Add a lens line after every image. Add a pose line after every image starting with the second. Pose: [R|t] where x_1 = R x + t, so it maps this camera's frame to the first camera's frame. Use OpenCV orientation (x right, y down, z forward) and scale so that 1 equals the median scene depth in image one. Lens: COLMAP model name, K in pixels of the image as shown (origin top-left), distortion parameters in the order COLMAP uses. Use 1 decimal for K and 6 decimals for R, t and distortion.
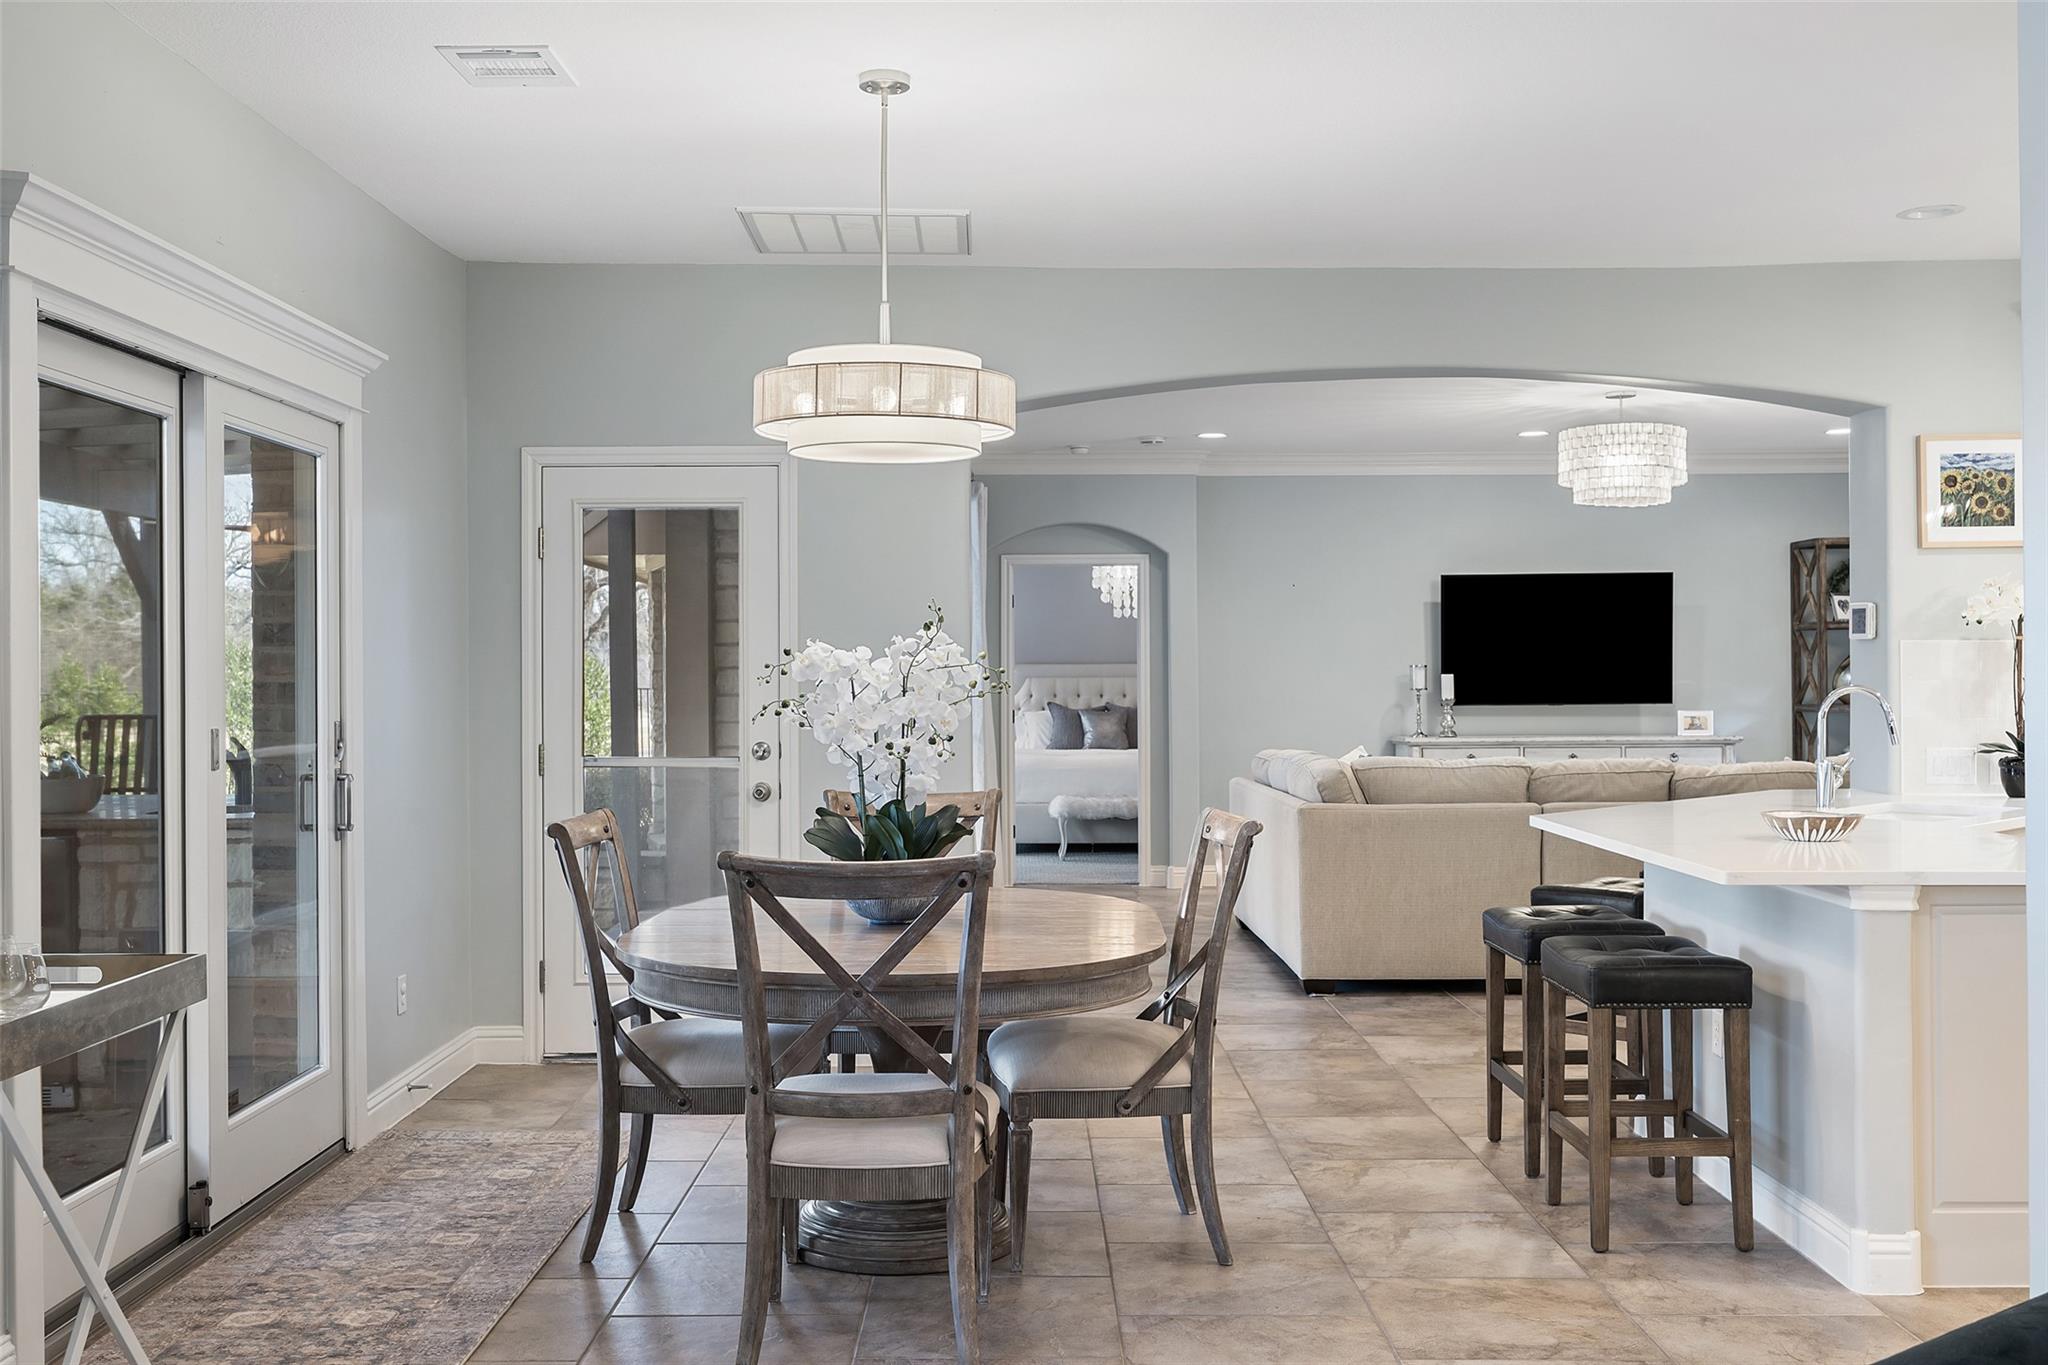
lens RADIAL K [[1982.2, 0, 1015.1], [0, 1982.2, 678.9], [0, 0, 1]] dist [0.011513, 0.000000]
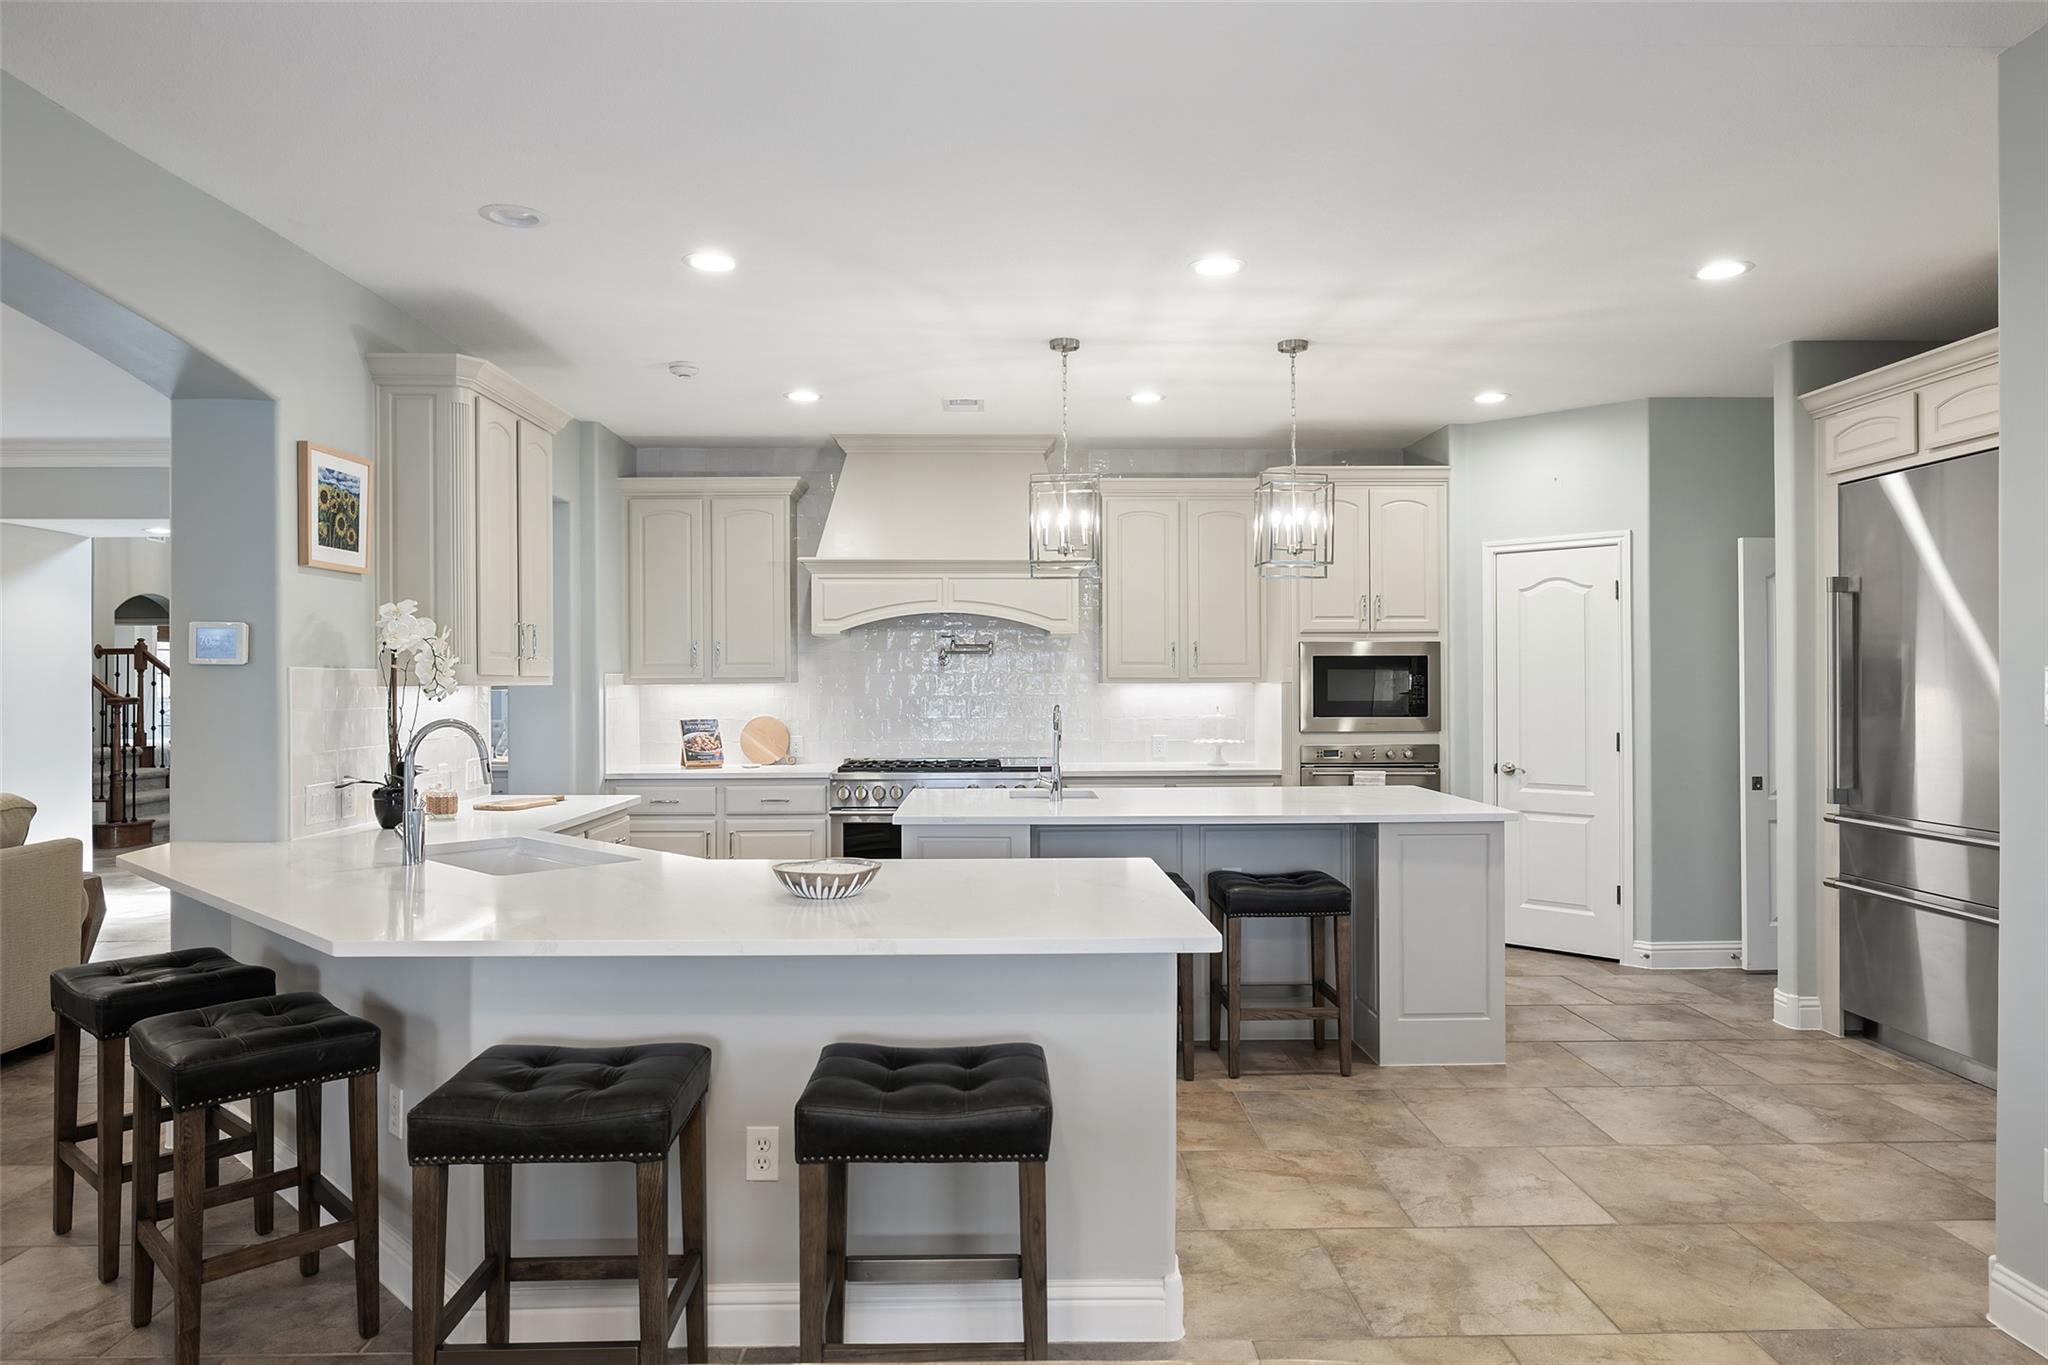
lens RADIAL K [[1264.6, 0, 1021.0], [0, 1264.6, 680.8], [0, 0, 1]] dist [-0.001889, -0.002194]
pose [[-0.024710, 0.003275, 0.999689, -0.126703], [0.004926, 0.999983, -0.003154, -0.010134], [-0.999683, 0.004847, -0.024726, 0.689669]]
